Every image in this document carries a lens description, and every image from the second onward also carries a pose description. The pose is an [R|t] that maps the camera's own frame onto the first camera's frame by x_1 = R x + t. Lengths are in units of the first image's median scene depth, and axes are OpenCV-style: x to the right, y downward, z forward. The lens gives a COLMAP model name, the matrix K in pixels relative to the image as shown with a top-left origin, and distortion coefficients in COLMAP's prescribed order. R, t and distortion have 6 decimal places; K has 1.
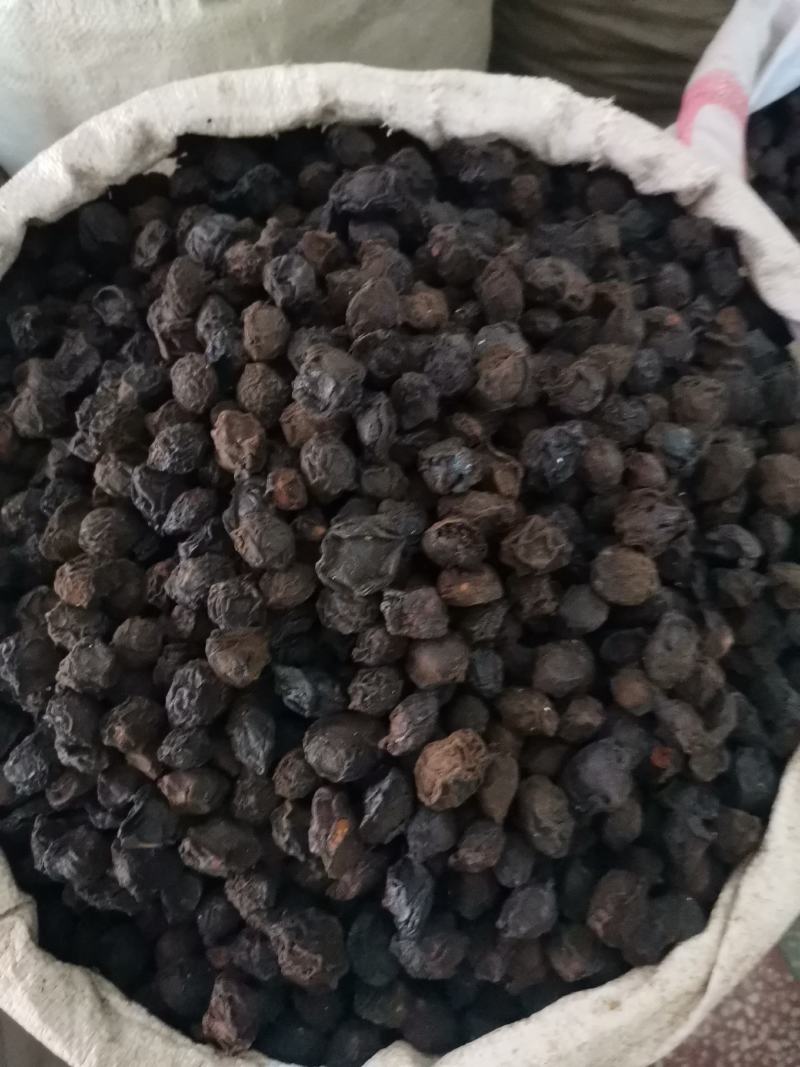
lens RADIAL K [[797.7, 0, 400.0], [0, 797.7, 533.5], [0, 0, 1]] dist [0.073687, -0.128385]
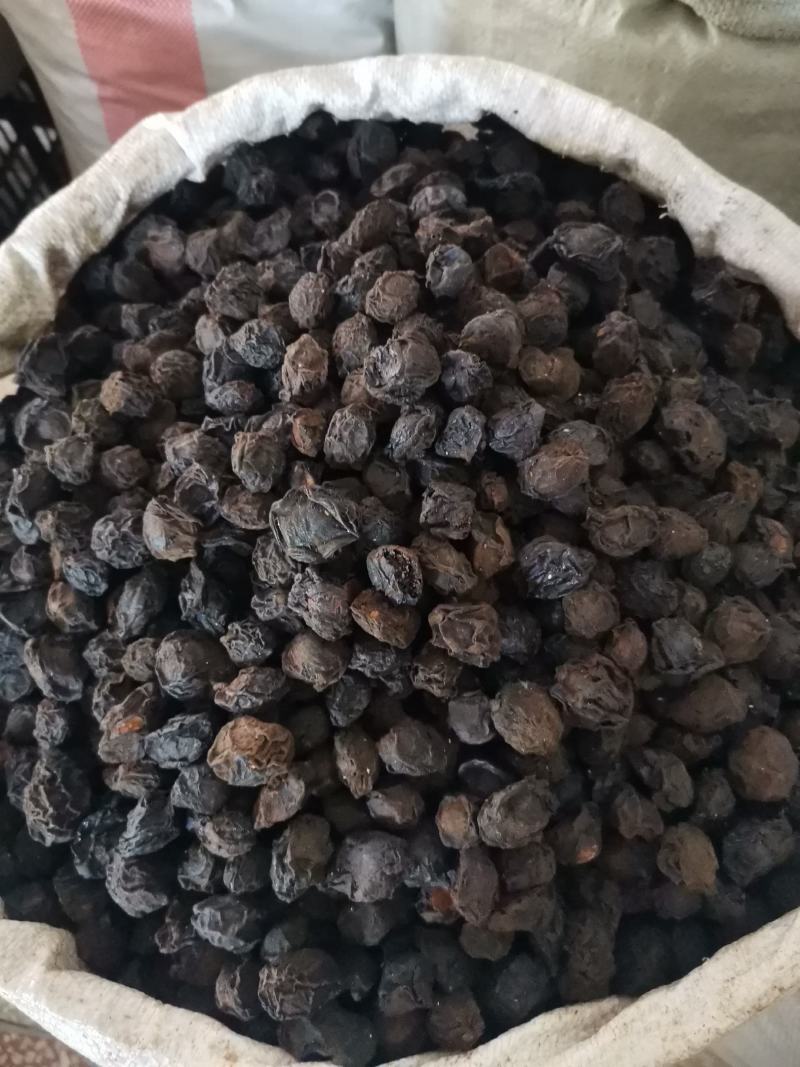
lens RADIAL K [[797.7, 0, 400.0], [0, 797.7, 533.5], [0, 0, 1]] dist [0.073687, -0.128385]
pose [[0.768541, 0.602168, -0.216192, 0.236069], [-0.607203, 0.792964, 0.050126, -0.072369], [0.201617, 0.092749, 0.975063, 0.048601]]
